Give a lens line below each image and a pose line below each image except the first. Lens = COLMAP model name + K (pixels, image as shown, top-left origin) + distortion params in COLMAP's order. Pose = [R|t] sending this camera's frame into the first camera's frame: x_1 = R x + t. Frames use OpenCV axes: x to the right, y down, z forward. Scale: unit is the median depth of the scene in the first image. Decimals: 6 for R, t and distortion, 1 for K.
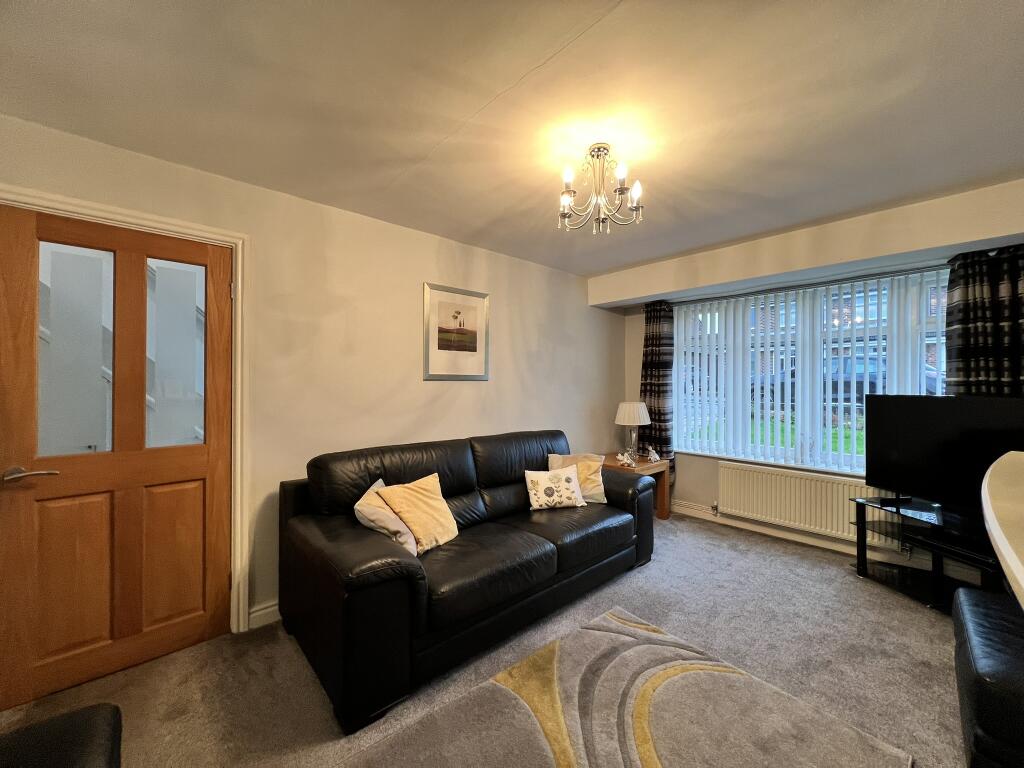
lens RADIAL K [[411.9, 0, 510.1], [0, 411.9, 381.7], [0, 0, 1]] dist [0.005873, -0.000560]
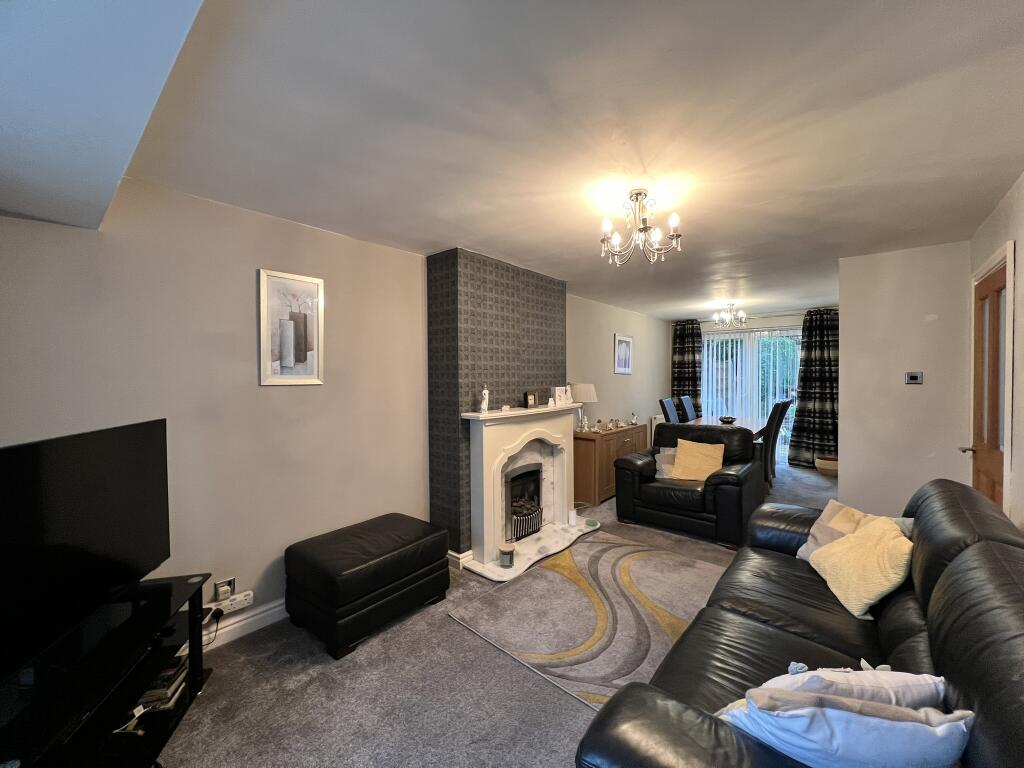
lens RADIAL K [[411.9, 0, 506.5], [0, 411.9, 383.4], [0, 0, 1]] dist [0.005873, -0.000560]
pose [[-0.992541, 0.006688, -0.121725, 0.546841], [0.004958, 0.999882, 0.014513, -0.043409], [0.121807, 0.013802, -0.992458, 1.587018]]
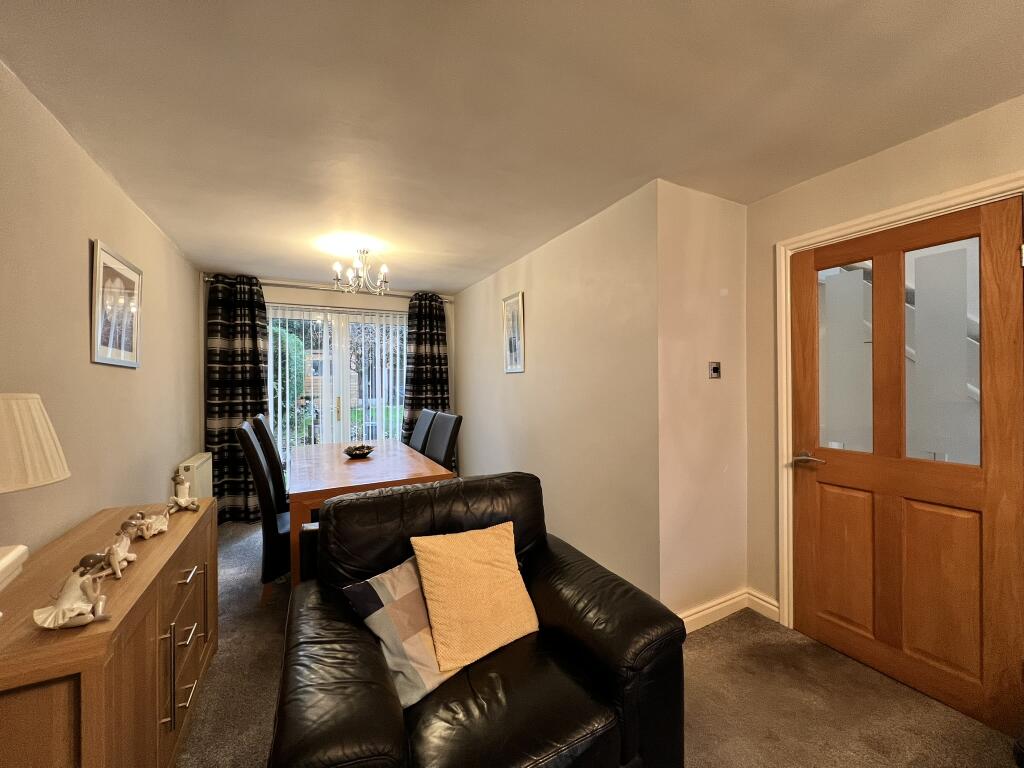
lens RADIAL K [[411.9, 0, 510.9], [0, 411.9, 380.6], [0, 0, 1]] dist [0.005873, -0.000560]
pose [[-0.265858, 0.002346, -0.964009, 0.185515], [0.014948, 0.999887, -0.001689, -0.017150], [0.963896, -0.014859, -0.265863, 0.282886]]
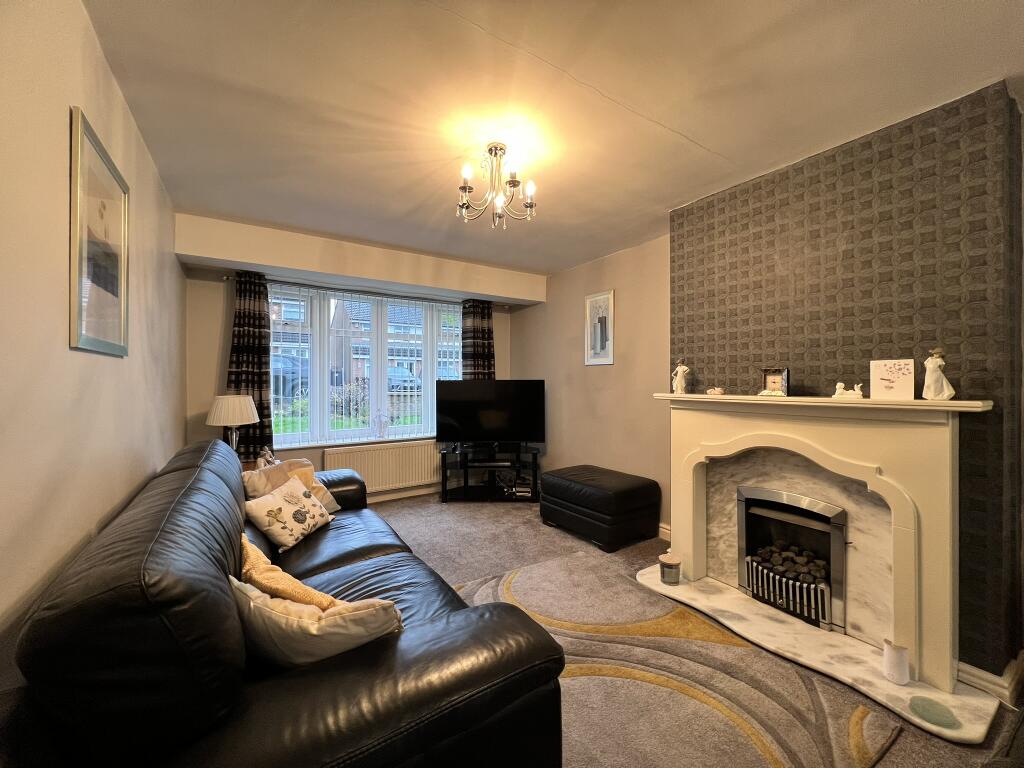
lens RADIAL K [[411.9, 0, 511.6], [0, 411.9, 382.8], [0, 0, 1]] dist [0.005873, -0.000560]
pose [[0.157189, -0.009013, 0.987527, -0.641572], [-0.004379, 0.999942, 0.009824, 0.027563], [-0.987559, -0.005869, 0.157140, 0.599859]]
